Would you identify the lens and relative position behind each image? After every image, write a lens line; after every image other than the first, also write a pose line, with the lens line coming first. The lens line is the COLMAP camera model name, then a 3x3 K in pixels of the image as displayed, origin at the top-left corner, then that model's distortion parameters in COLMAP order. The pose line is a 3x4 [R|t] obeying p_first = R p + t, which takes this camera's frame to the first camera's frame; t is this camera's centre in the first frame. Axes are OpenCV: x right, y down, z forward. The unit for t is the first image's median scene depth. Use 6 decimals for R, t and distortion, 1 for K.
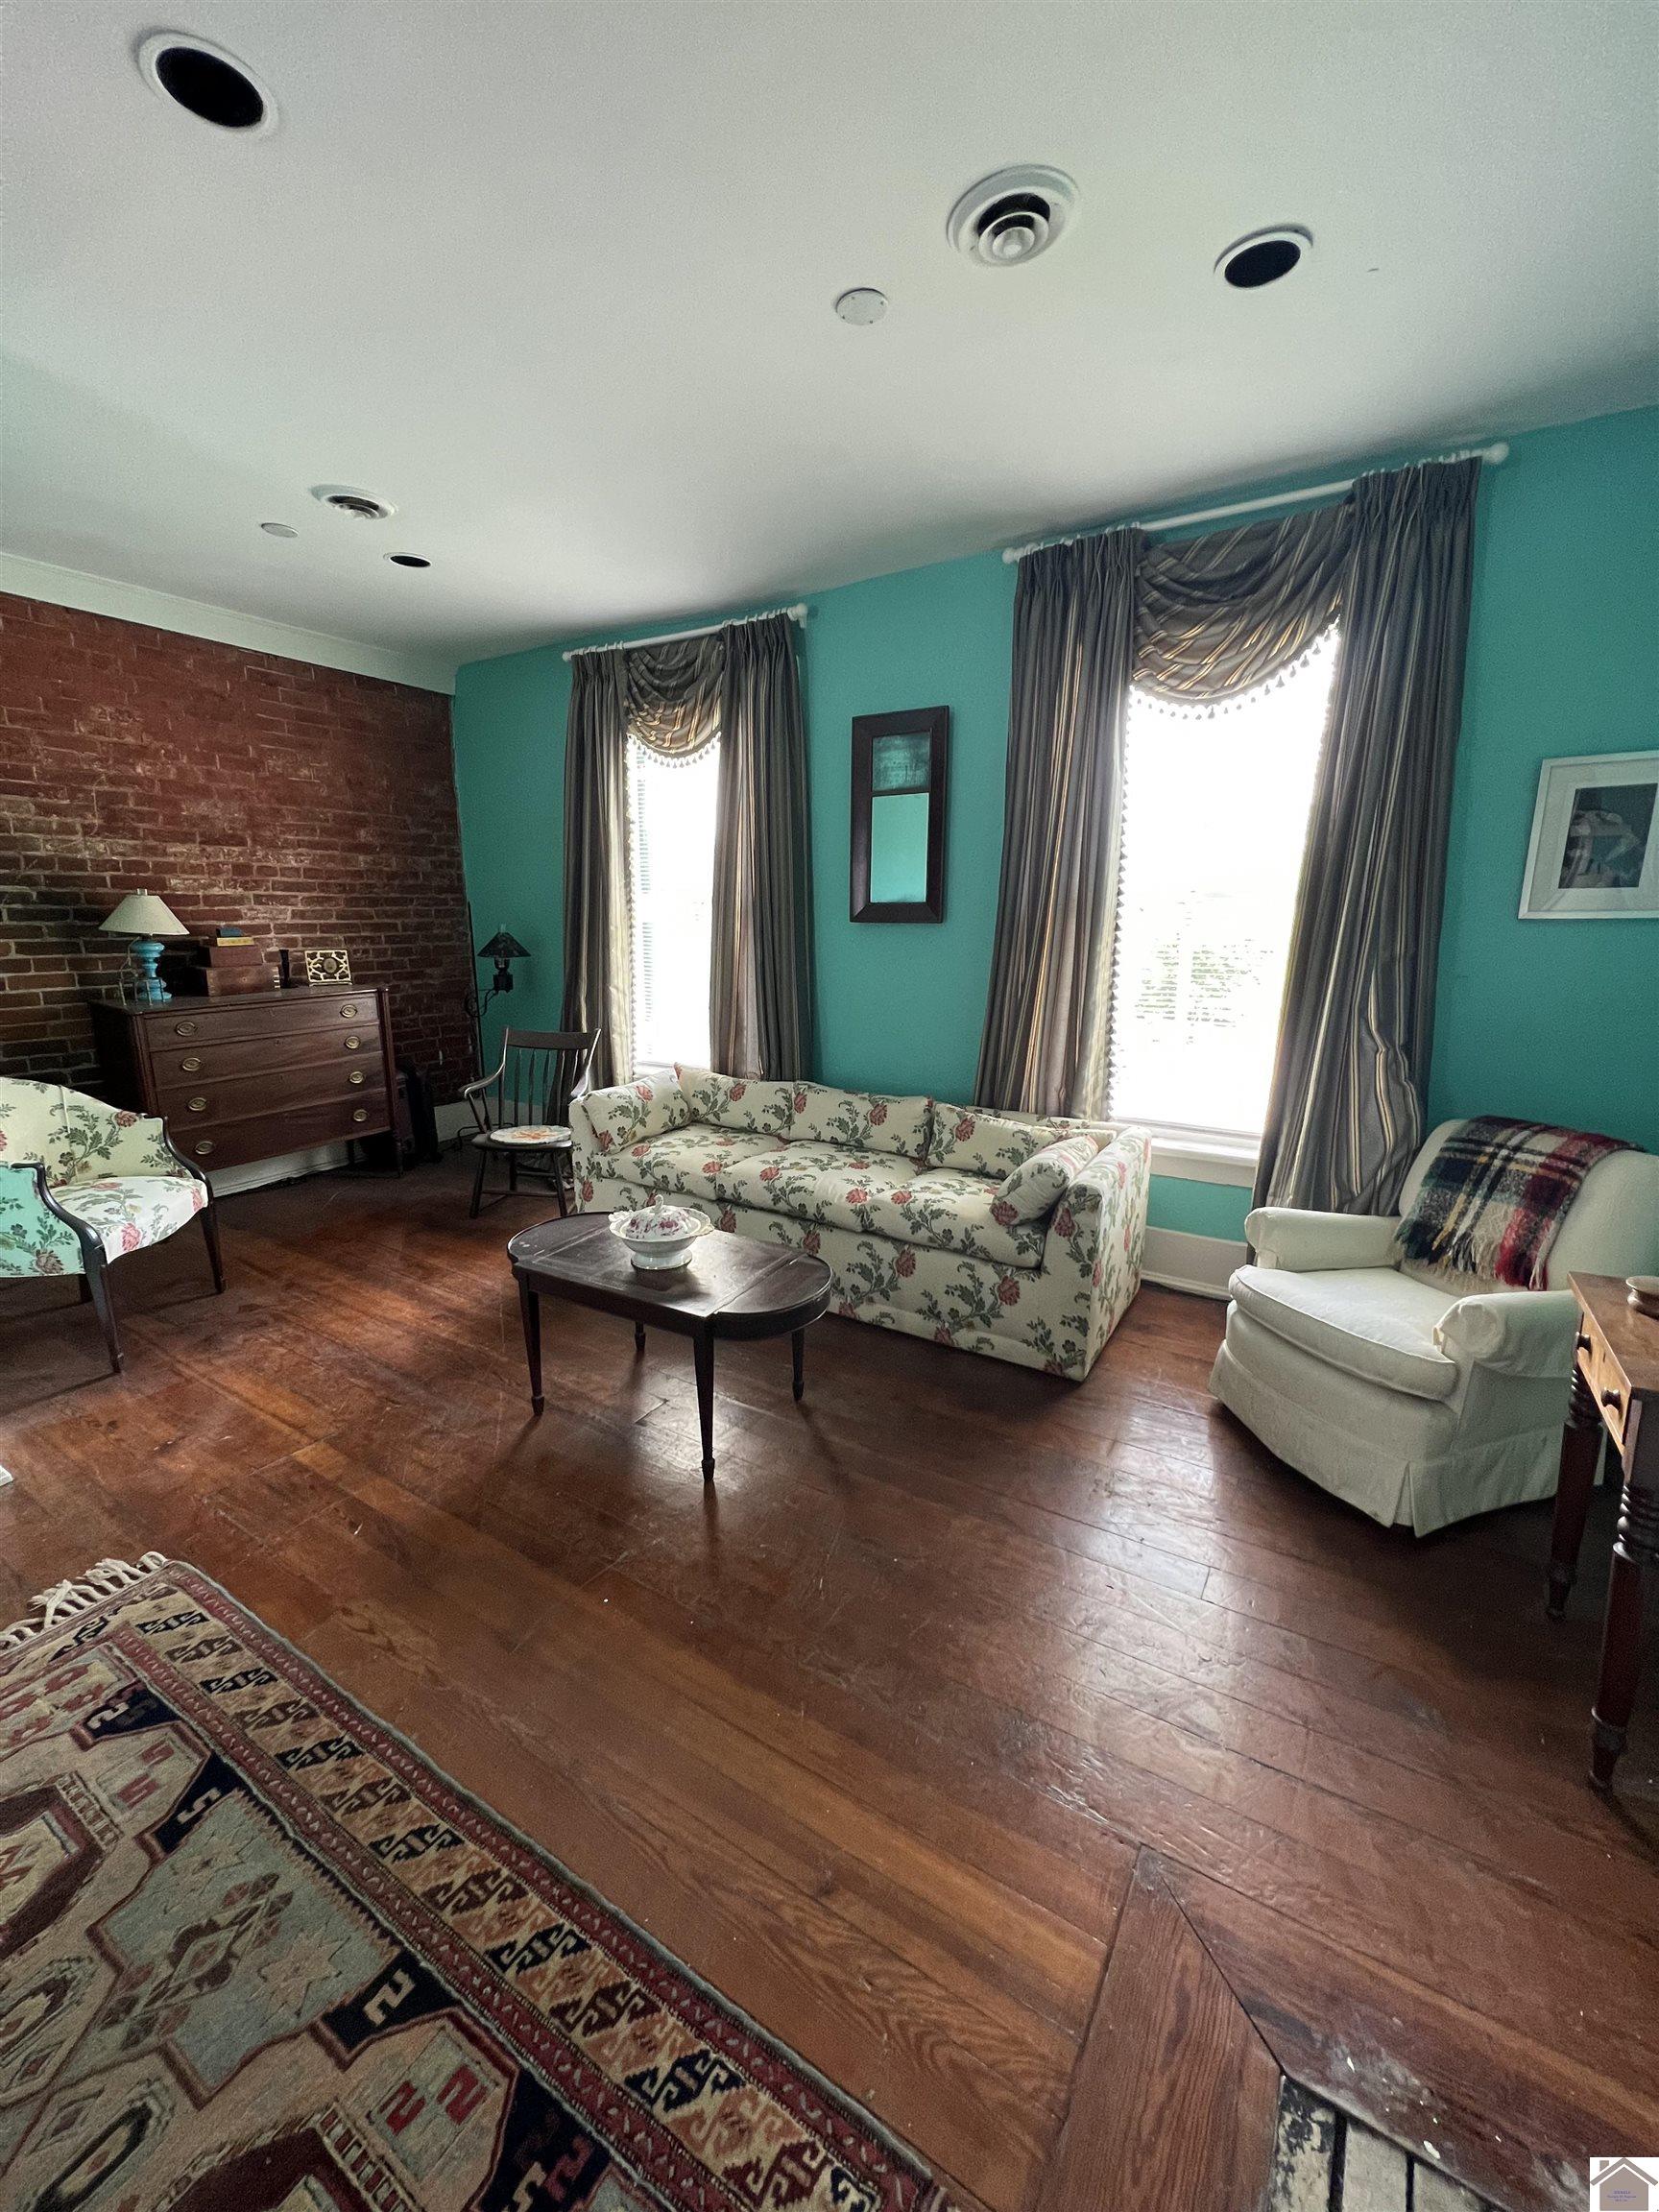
lens RADIAL K [[893.8, 0, 829.5], [0, 893.8, 1106.0], [0, 0, 1]] dist [-0.001099, 0.000326]
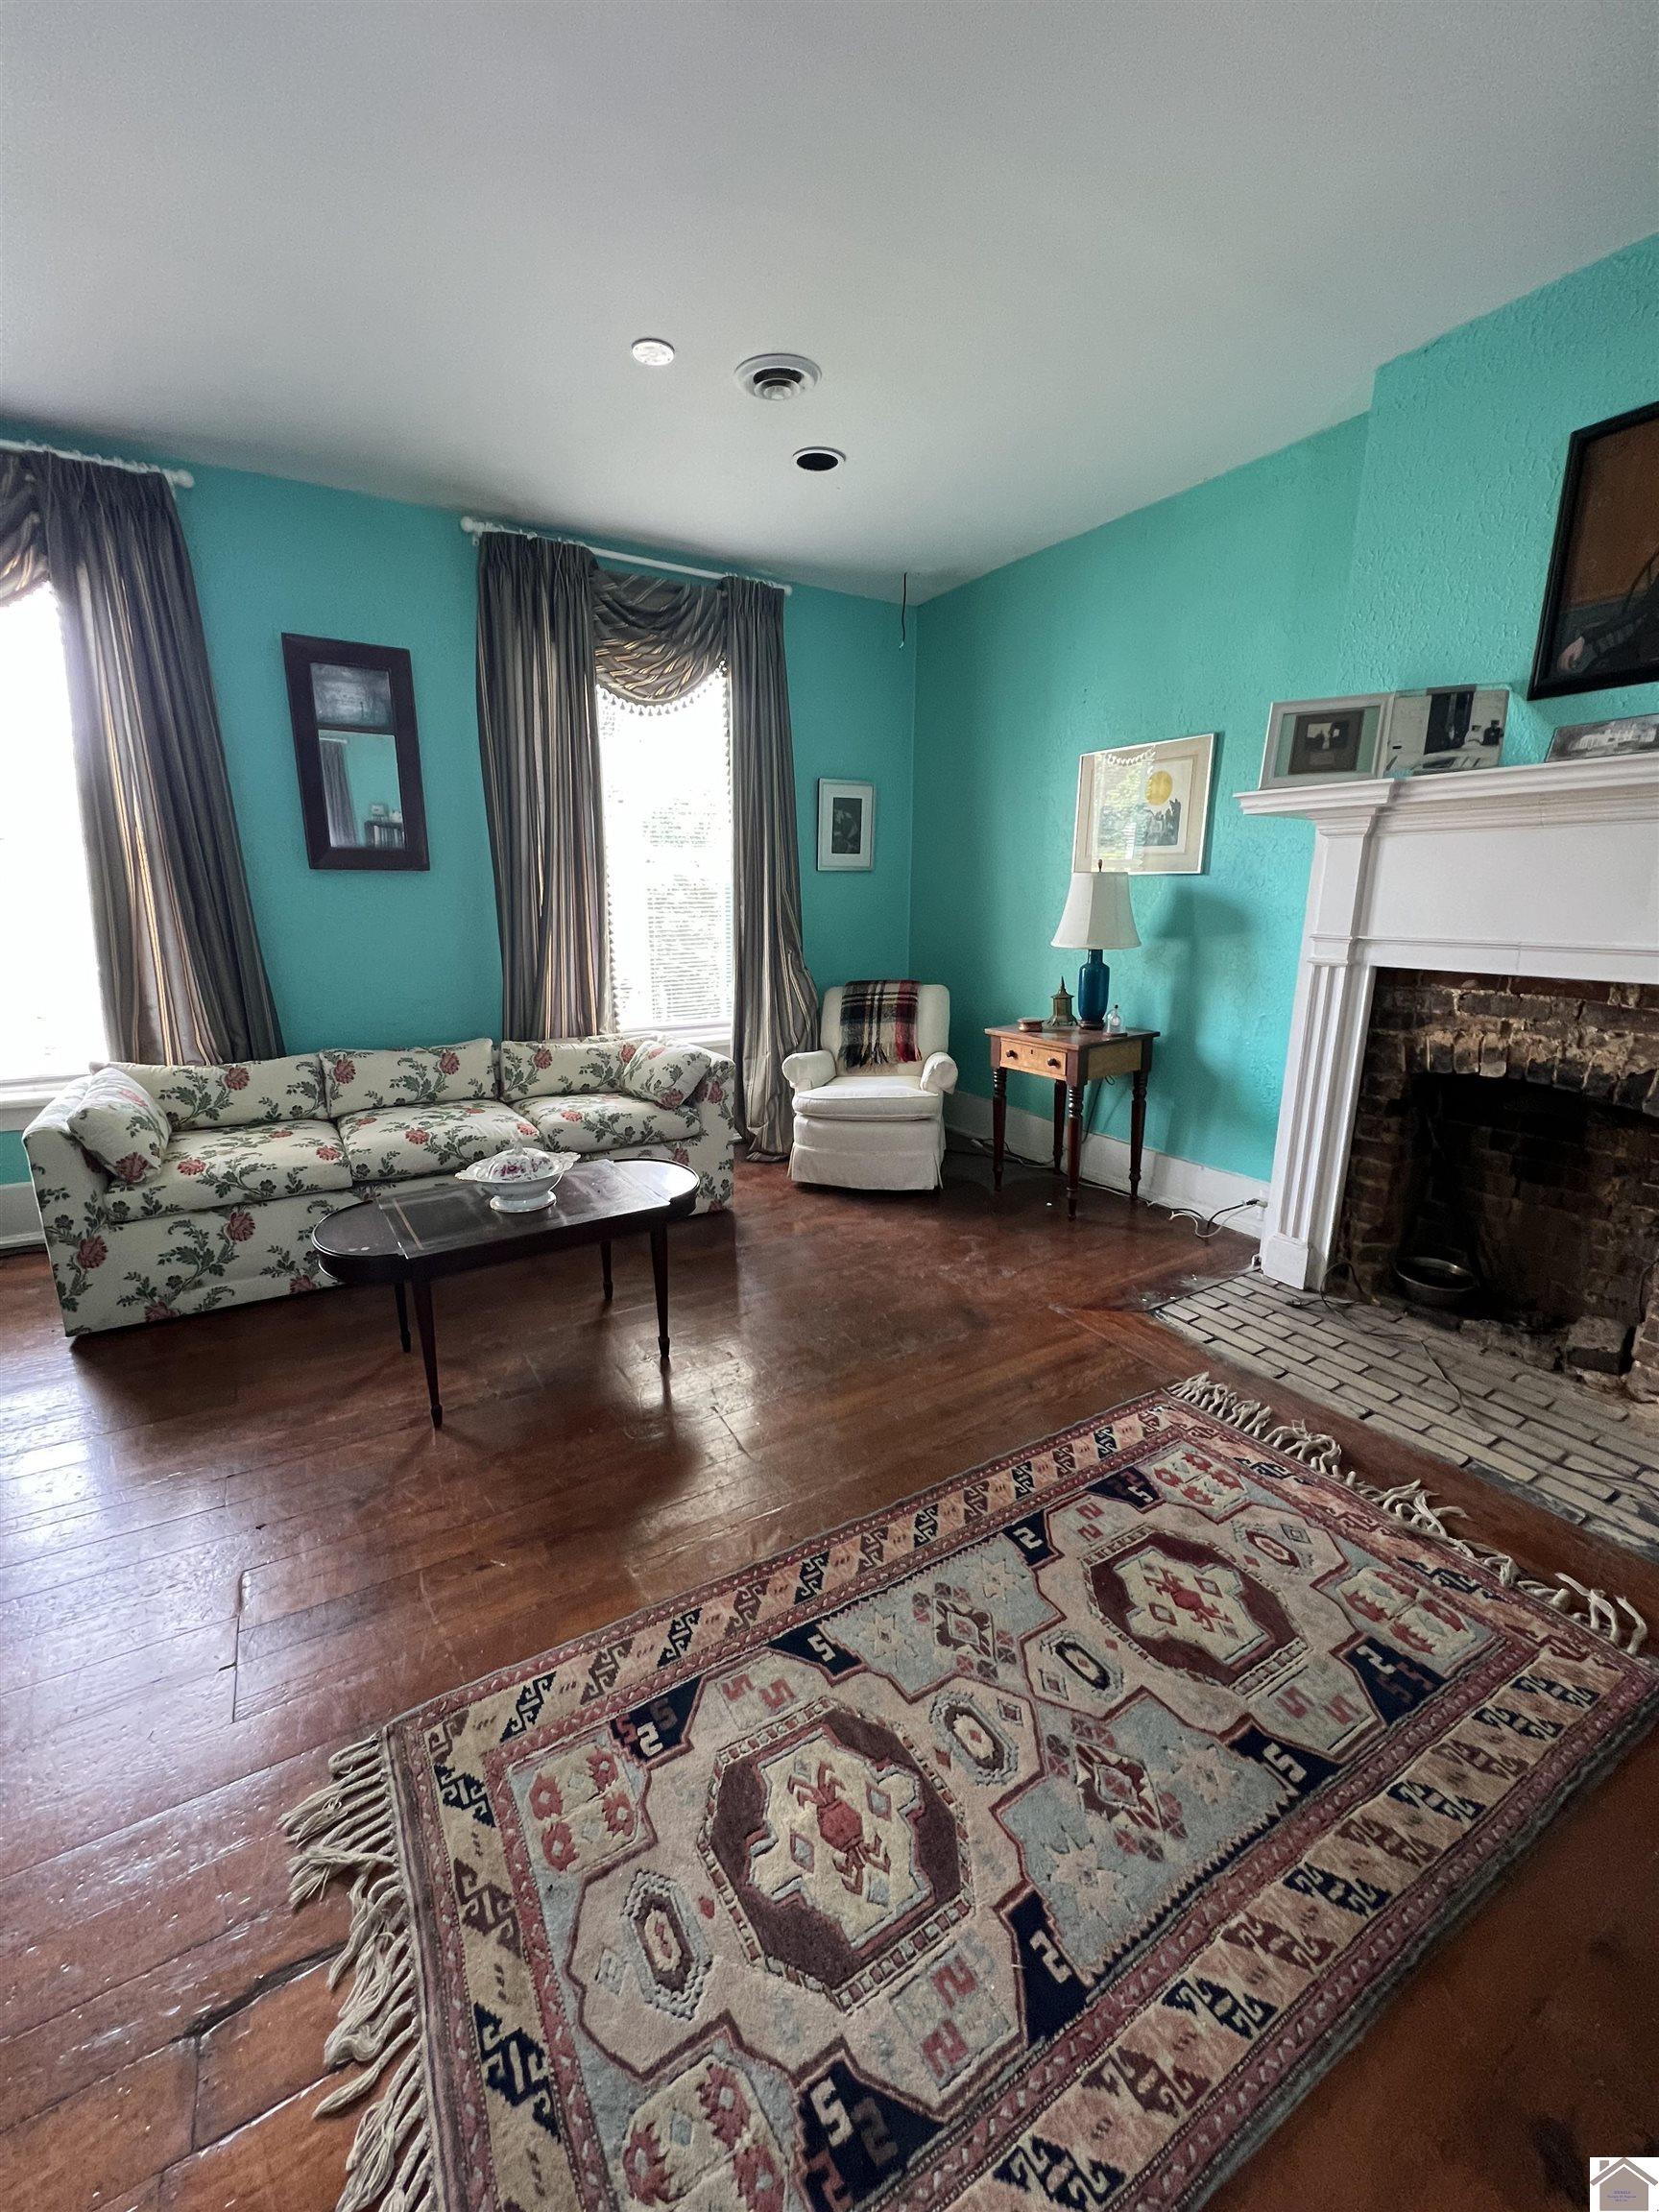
lens RADIAL K [[893.8, 0, 829.5], [0, 893.8, 1106.0], [0, 0, 1]] dist [-0.001099, 0.000326]
pose [[0.436627, -0.211363, 0.874461, -0.754270], [0.189000, 0.971868, 0.140538, -0.005030], [-0.879566, 0.103910, 0.464292, 0.207399]]
